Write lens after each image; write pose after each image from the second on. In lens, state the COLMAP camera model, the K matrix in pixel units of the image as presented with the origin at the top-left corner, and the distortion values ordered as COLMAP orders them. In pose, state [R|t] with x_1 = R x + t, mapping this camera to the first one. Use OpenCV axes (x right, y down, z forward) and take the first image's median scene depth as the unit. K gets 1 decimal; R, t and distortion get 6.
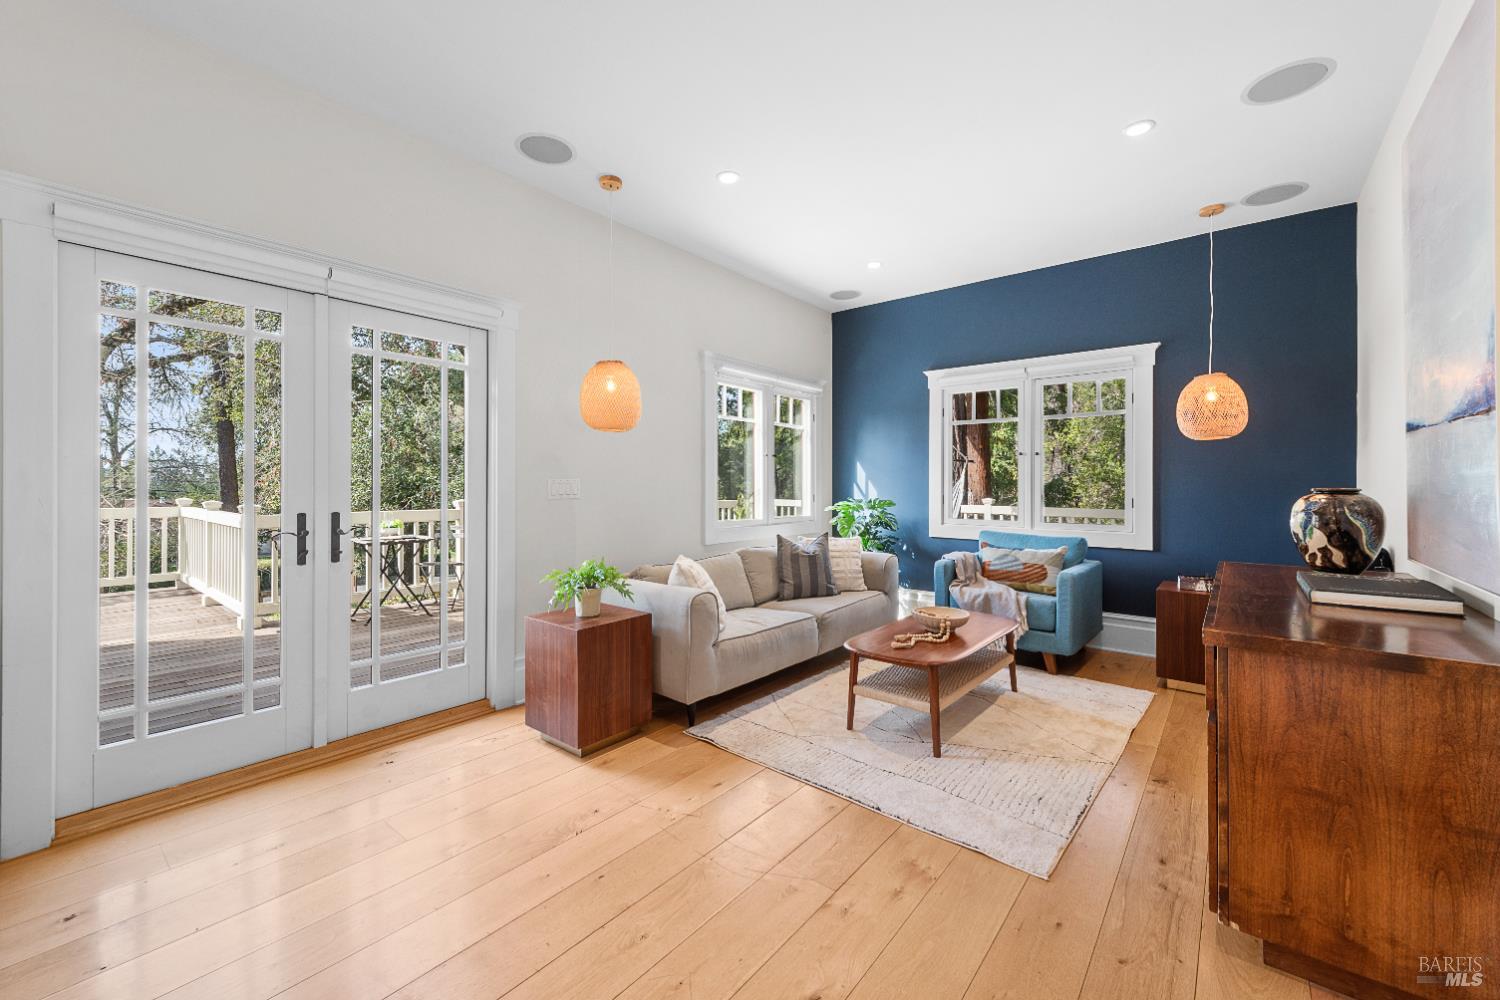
lens RADIAL K [[601.8, 0, 759.9], [0, 601.8, 487.3], [0, 0, 1]] dist [0.017278, -0.005122]
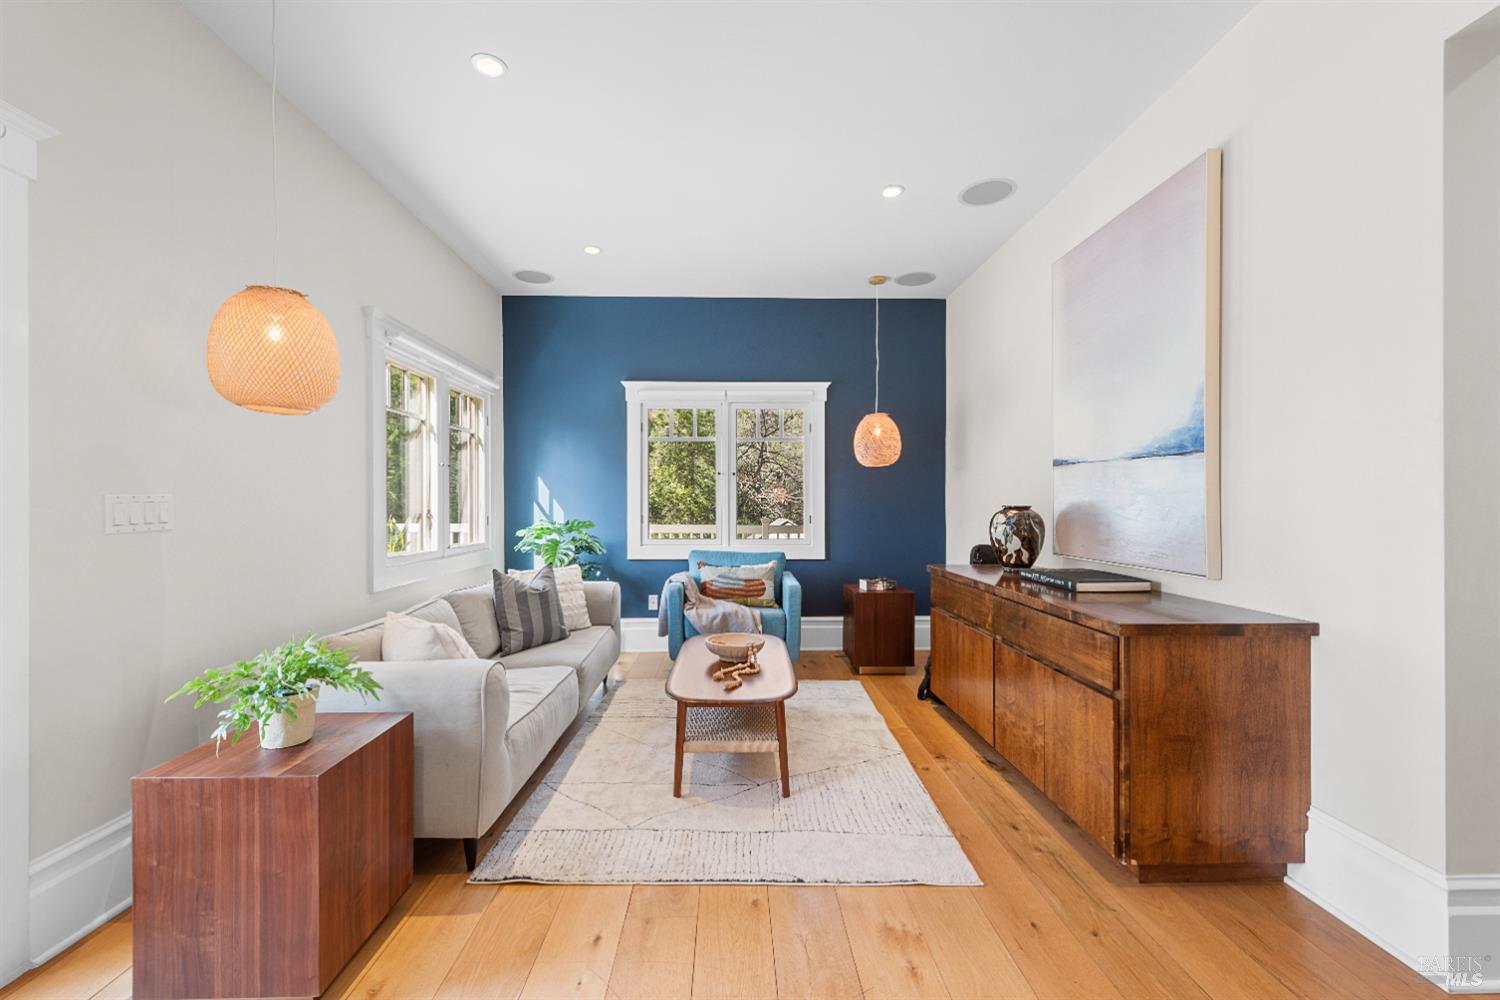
lens RADIAL K [[601.8, 0, 747.4], [0, 601.8, 508.5], [0, 0, 1]] dist [0.017278, -0.005122]
pose [[0.762374, -0.007101, 0.647098, -0.261465], [0.005118, 0.999975, 0.004944, -0.000884], [-0.647117, -0.000457, 0.762391, 0.248904]]
